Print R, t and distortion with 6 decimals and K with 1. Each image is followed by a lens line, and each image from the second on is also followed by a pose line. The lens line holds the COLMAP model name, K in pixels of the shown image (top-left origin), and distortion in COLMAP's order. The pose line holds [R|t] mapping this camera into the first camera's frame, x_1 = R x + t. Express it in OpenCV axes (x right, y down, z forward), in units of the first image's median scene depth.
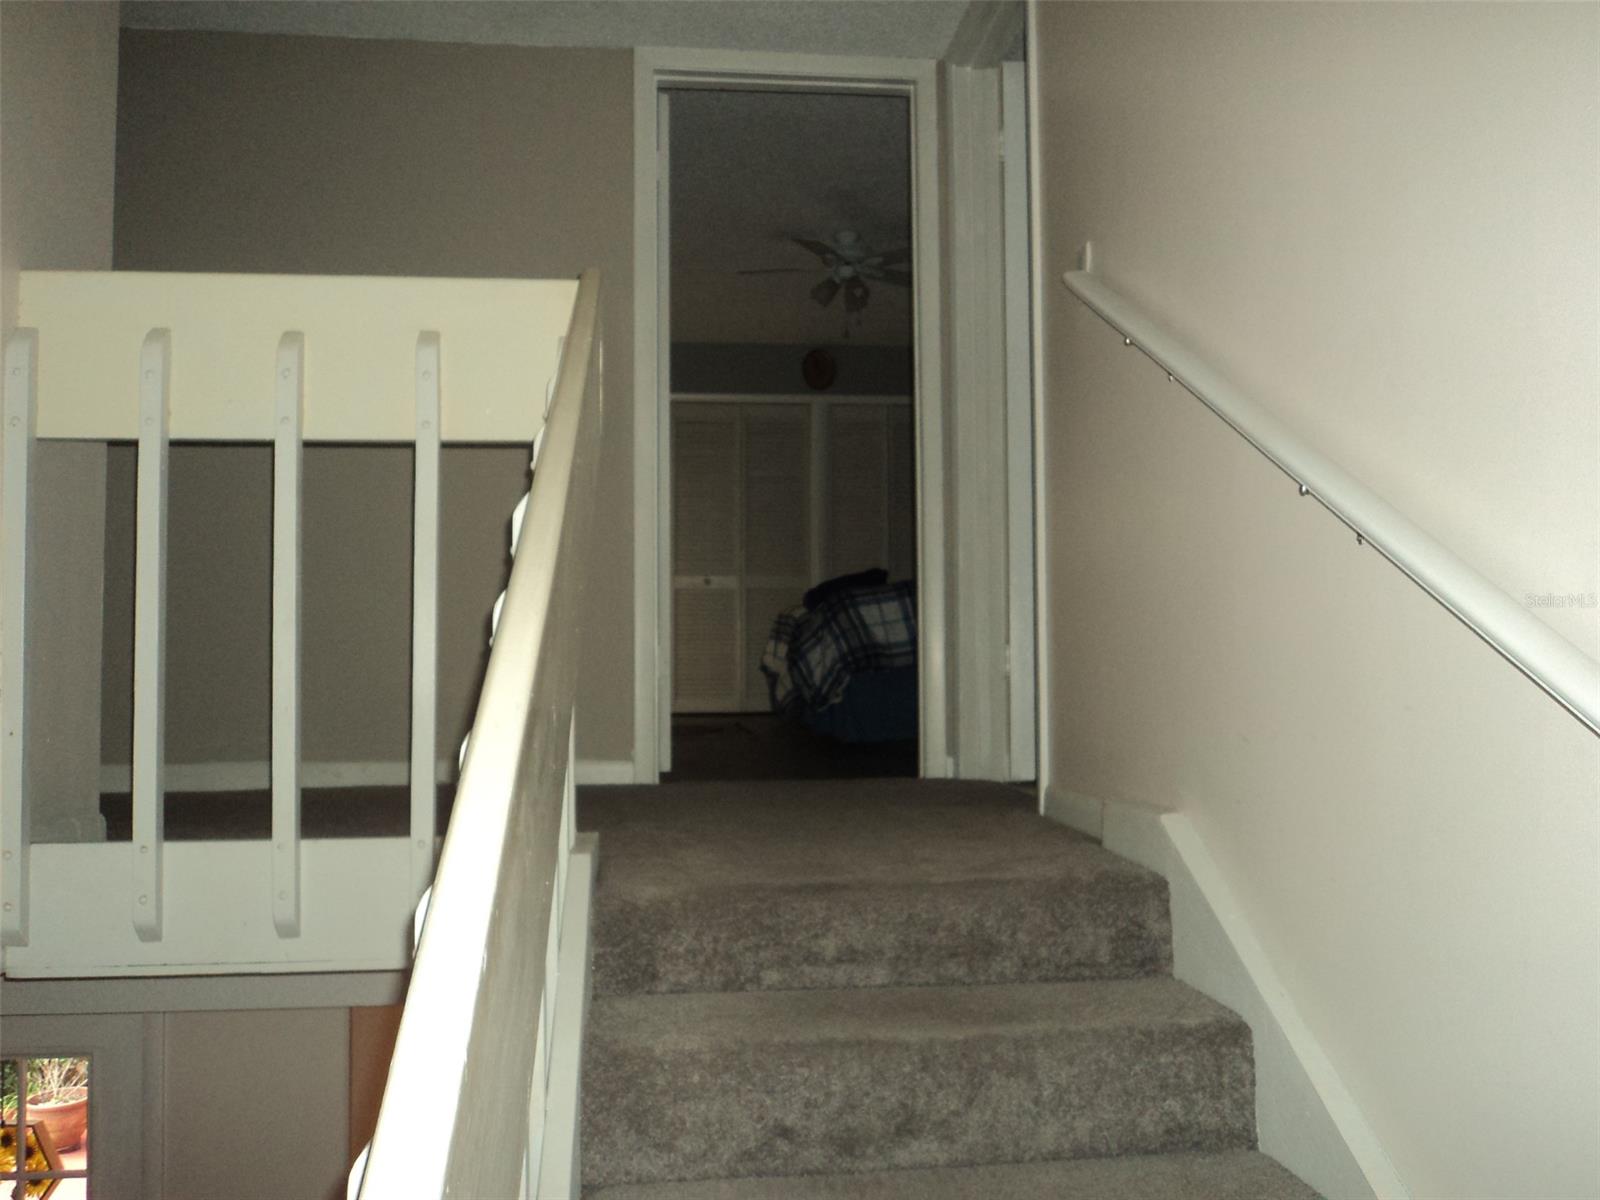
lens RADIAL K [[1356.0, 0, 800.0], [0, 1356.0, 600.0], [0, 0, 1]] dist [-0.001529, 0.000019]
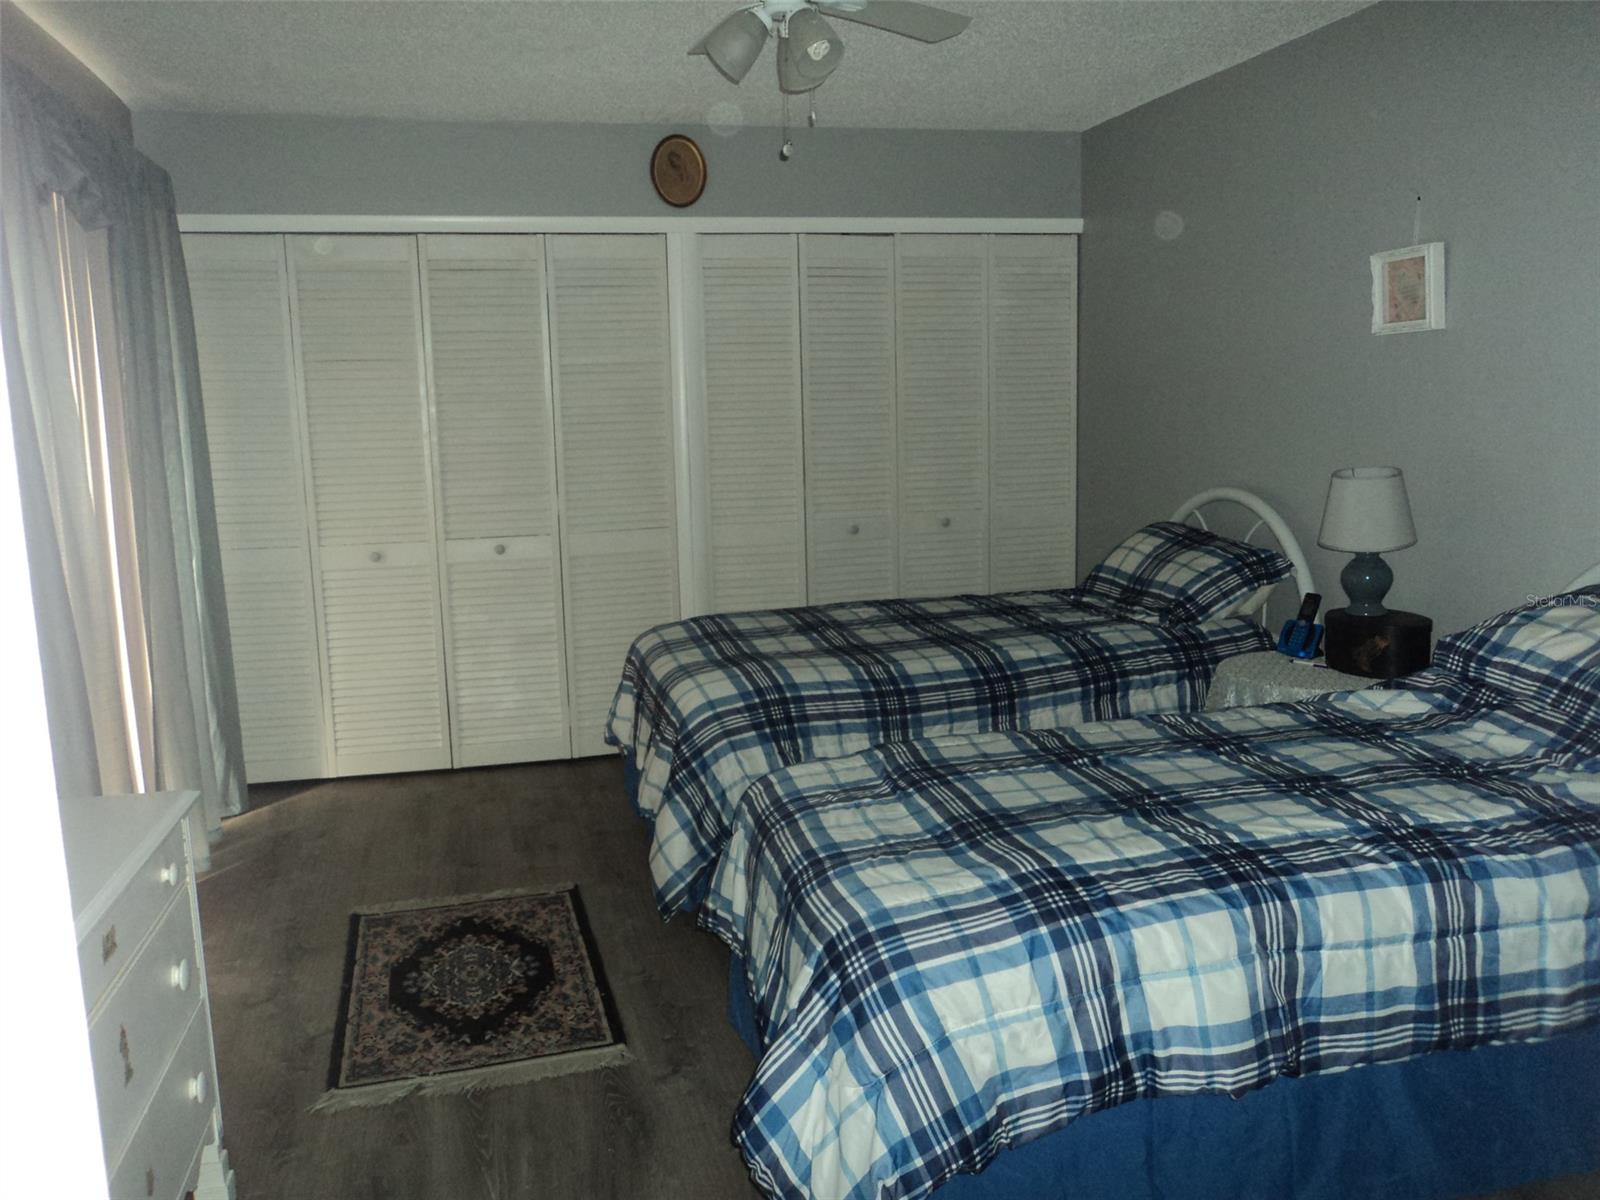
lens RADIAL K [[1356.0, 0, 800.0], [0, 1356.0, 600.0], [0, 0, 1]] dist [-0.001529, 0.000019]
pose [[0.989688, -0.042390, 0.136822, -0.036456], [0.014718, 0.980245, 0.197238, -0.170932], [-0.142480, -0.193190, 0.970761, 0.666322]]
